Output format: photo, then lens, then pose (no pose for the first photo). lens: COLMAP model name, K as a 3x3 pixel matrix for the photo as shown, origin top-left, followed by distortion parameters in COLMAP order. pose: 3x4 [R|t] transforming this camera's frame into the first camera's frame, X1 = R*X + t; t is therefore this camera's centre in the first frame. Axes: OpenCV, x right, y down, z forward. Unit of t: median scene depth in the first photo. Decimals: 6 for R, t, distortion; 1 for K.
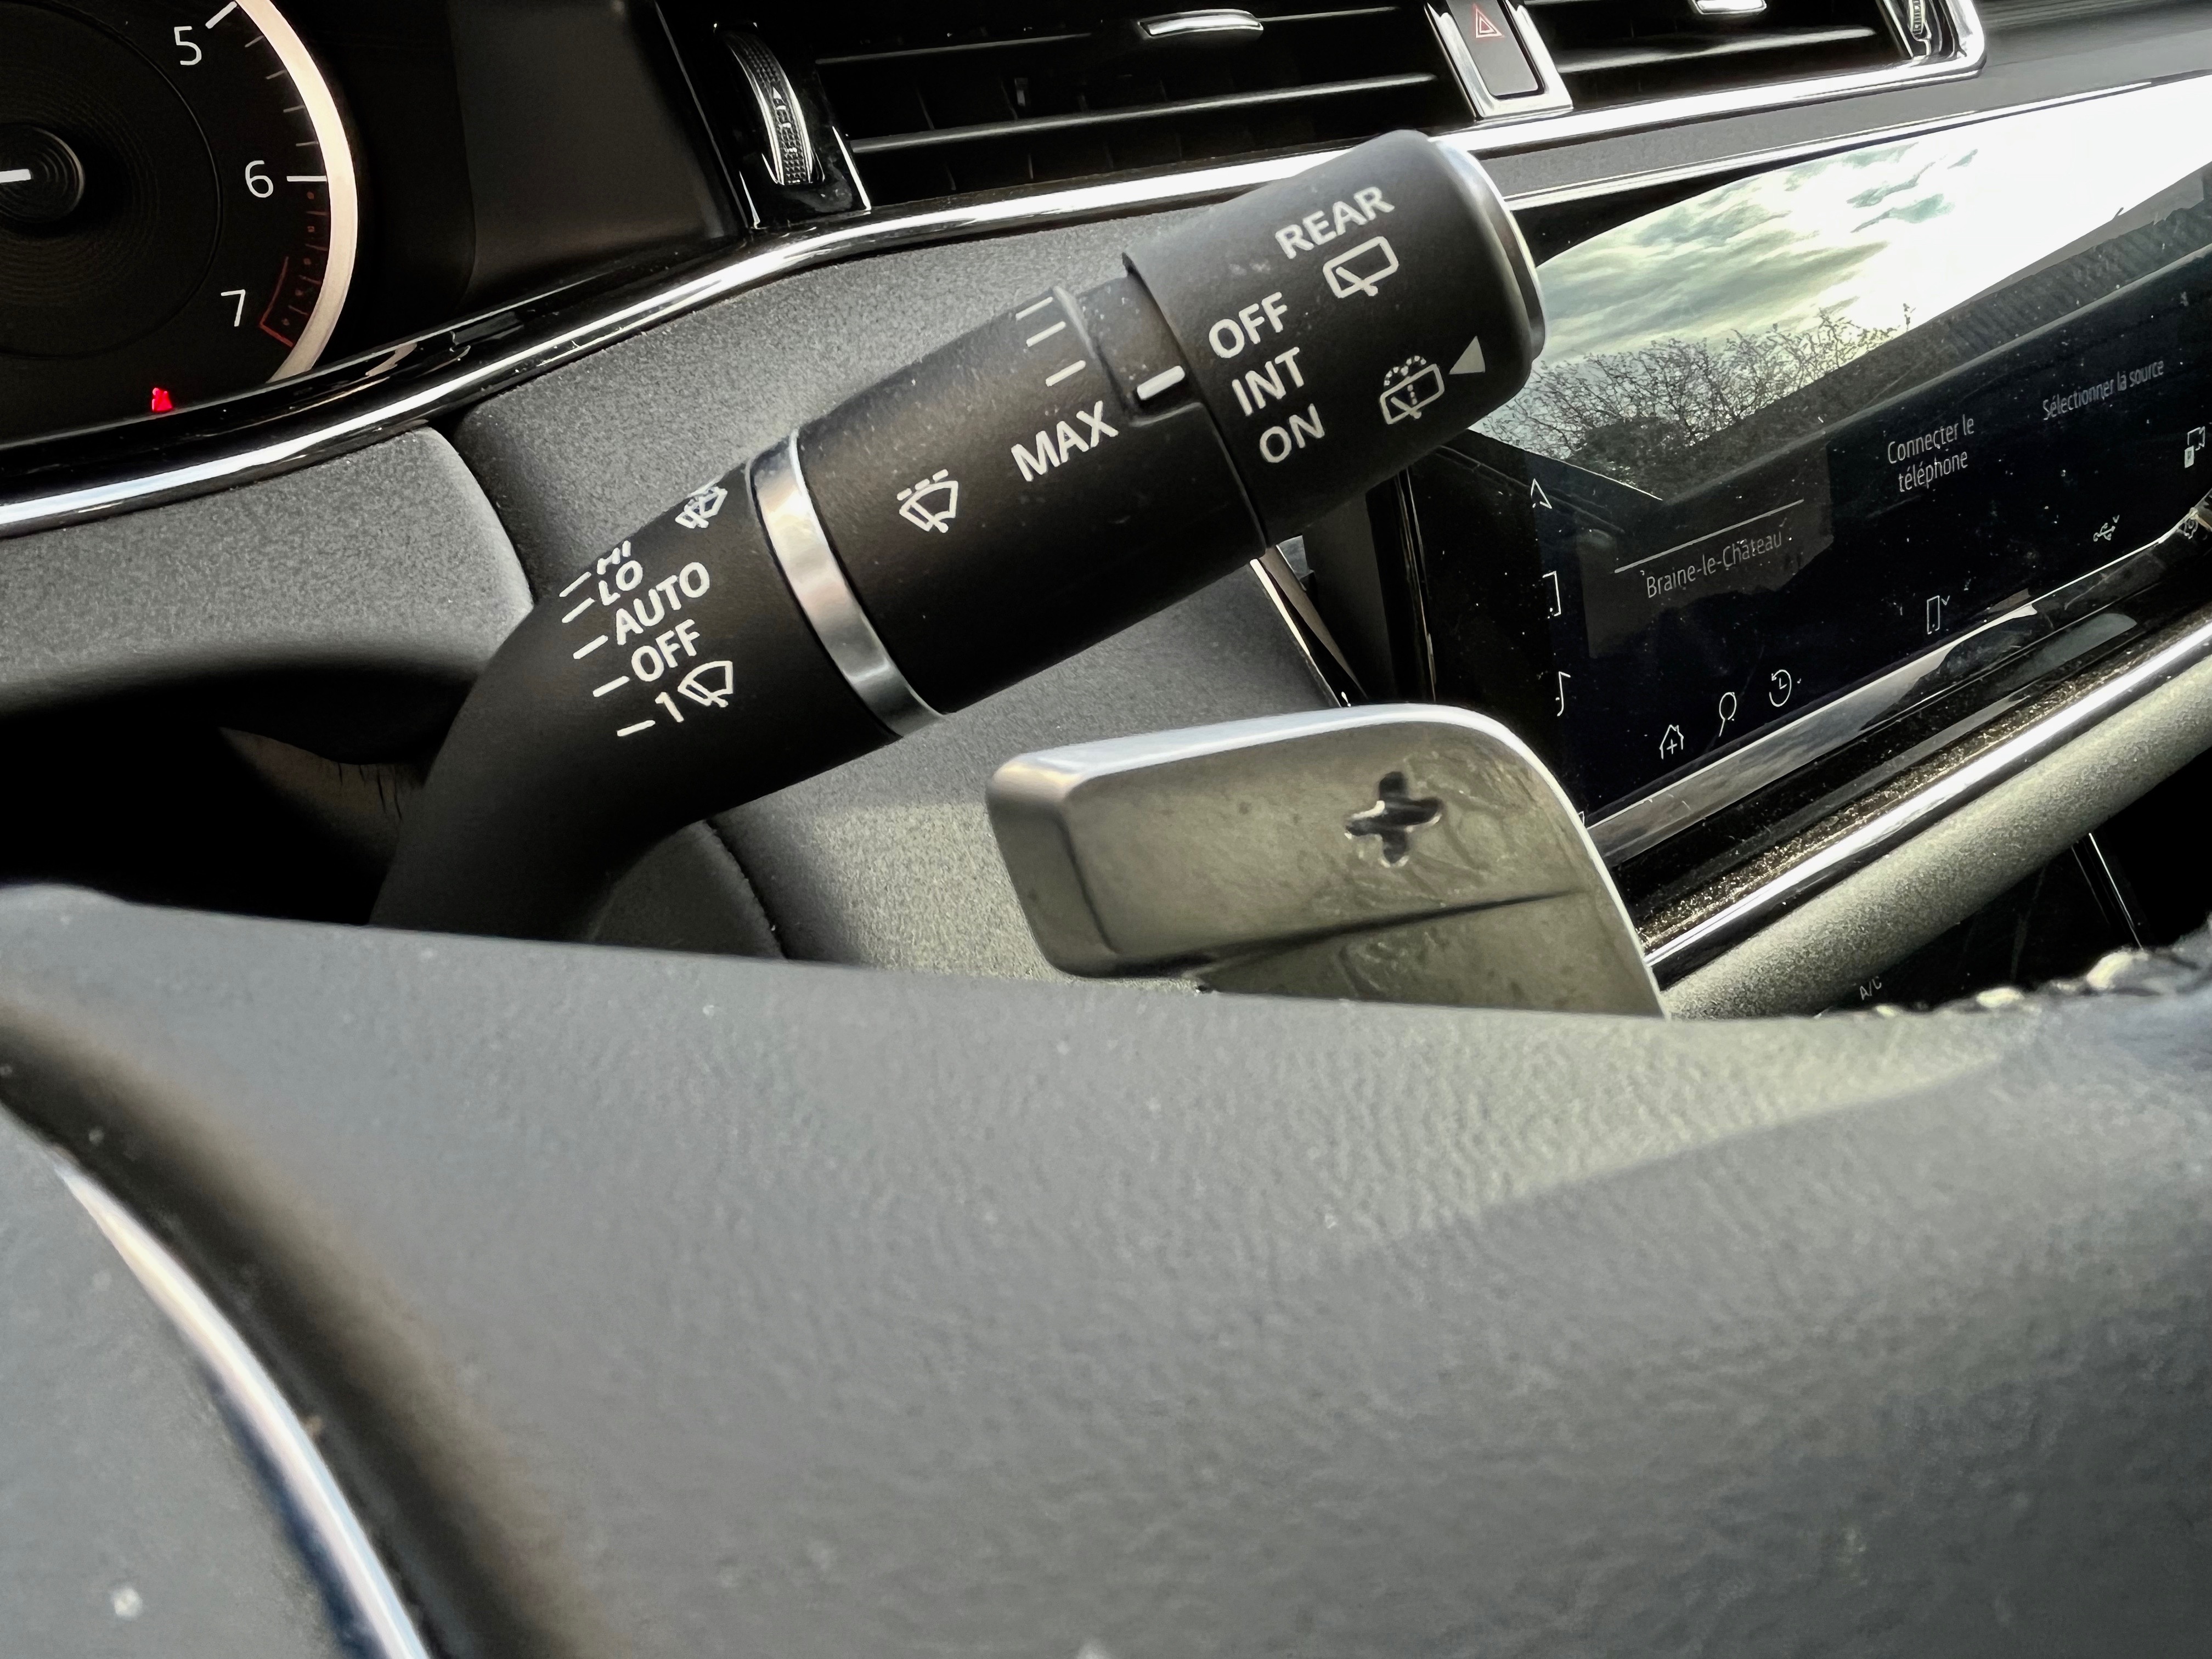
lens RADIAL K [[1479.7, 0, 1108.0], [0, 1479.7, 806.0], [0, 0, 1]] dist [-0.001733, -0.002119]
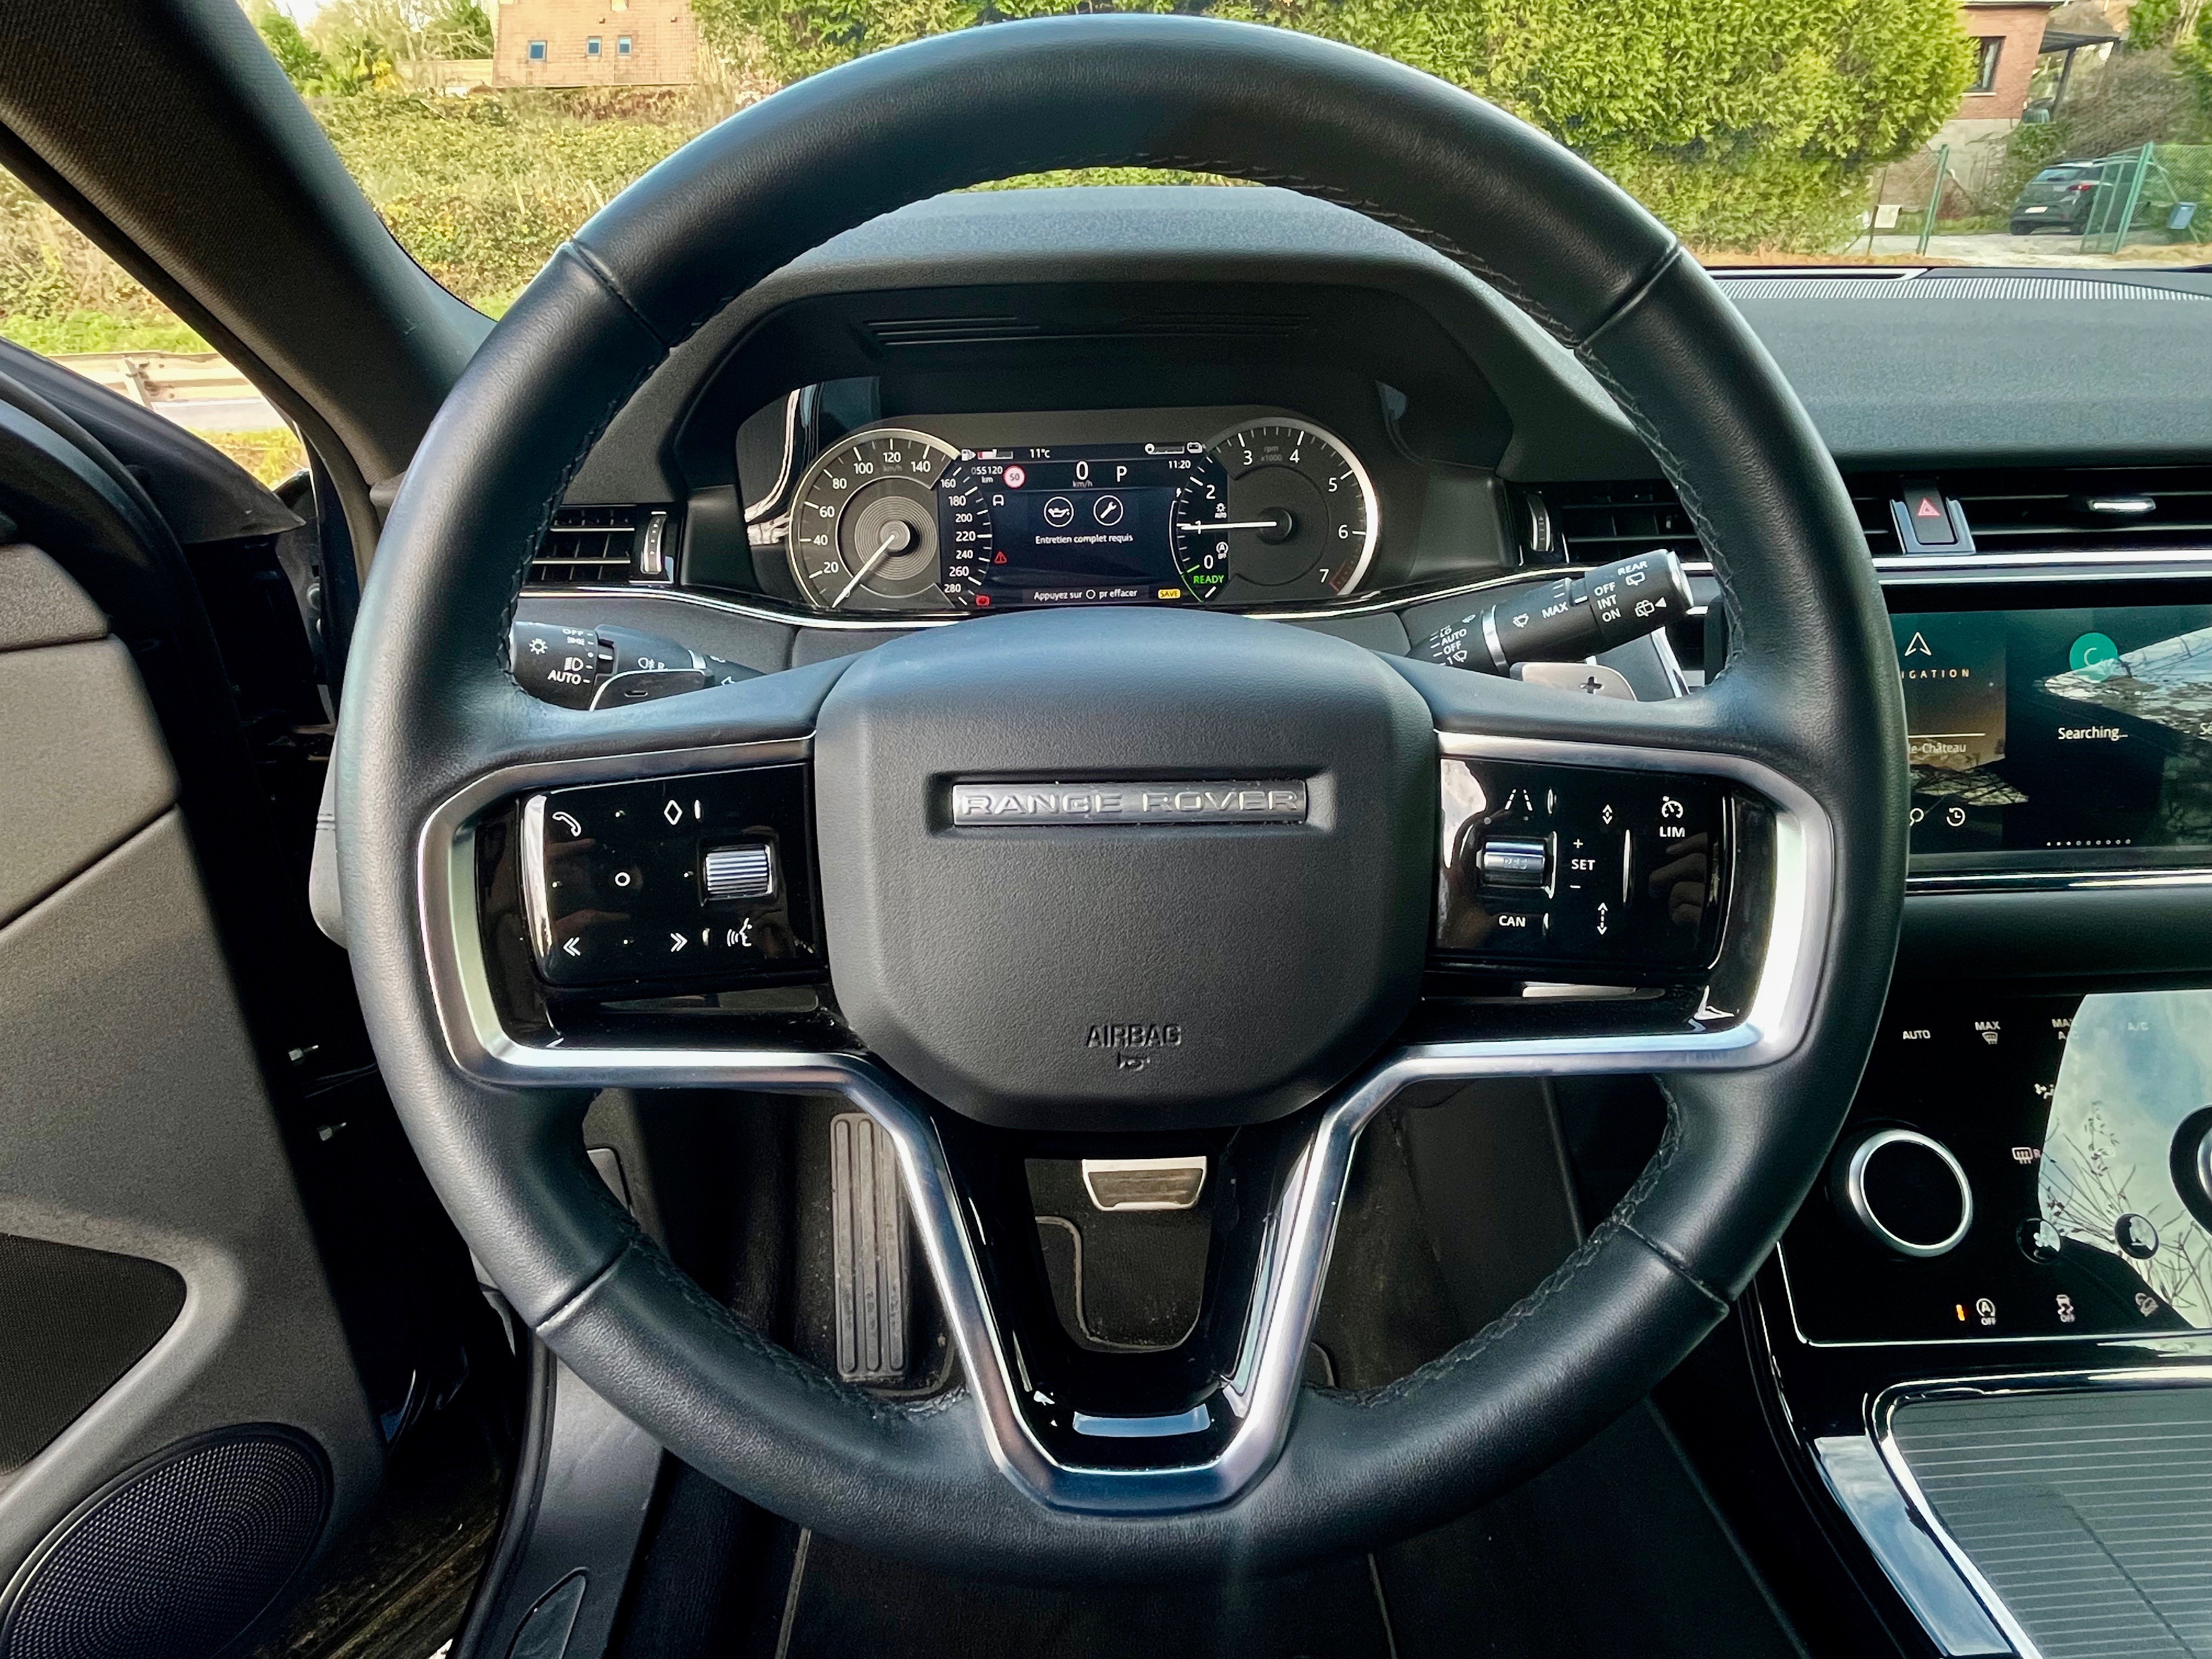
lens RADIAL K [[1158.1, 0, 1093.4], [0, 1158.1, 822.8], [0, 0, 1]] dist [-0.002945, 0.000190]
pose [[0.817158, 0.216795, -0.534091, 0.701036], [-0.300036, 0.951132, -0.072977, 0.868051], [0.492170, 0.219880, 0.842272, -2.071634]]
